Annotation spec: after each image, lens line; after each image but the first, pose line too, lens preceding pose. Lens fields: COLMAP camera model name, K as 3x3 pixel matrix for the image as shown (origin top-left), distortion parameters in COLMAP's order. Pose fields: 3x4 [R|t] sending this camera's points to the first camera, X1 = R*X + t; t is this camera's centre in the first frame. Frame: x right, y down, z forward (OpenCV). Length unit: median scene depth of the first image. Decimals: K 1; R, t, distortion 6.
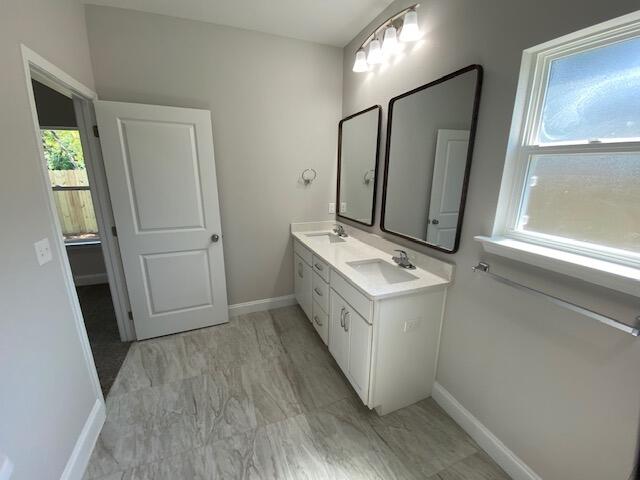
lens RADIAL K [[258.6, 0, 318.0], [0, 258.6, 239.7], [0, 0, 1]] dist [0.020106, -0.021156]
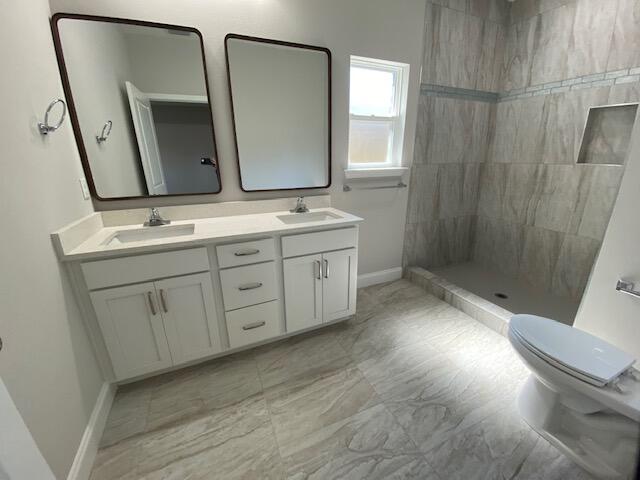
lens RADIAL K [[258.6, 0, 318.0], [0, 258.6, 239.7], [0, 0, 1]] dist [0.020106, -0.021156]
pose [[-0.030198, -0.322028, 0.946249, -0.879863], [0.258089, 0.912066, 0.318631, -0.143919], [-0.965649, 0.253838, 0.055569, 0.993899]]
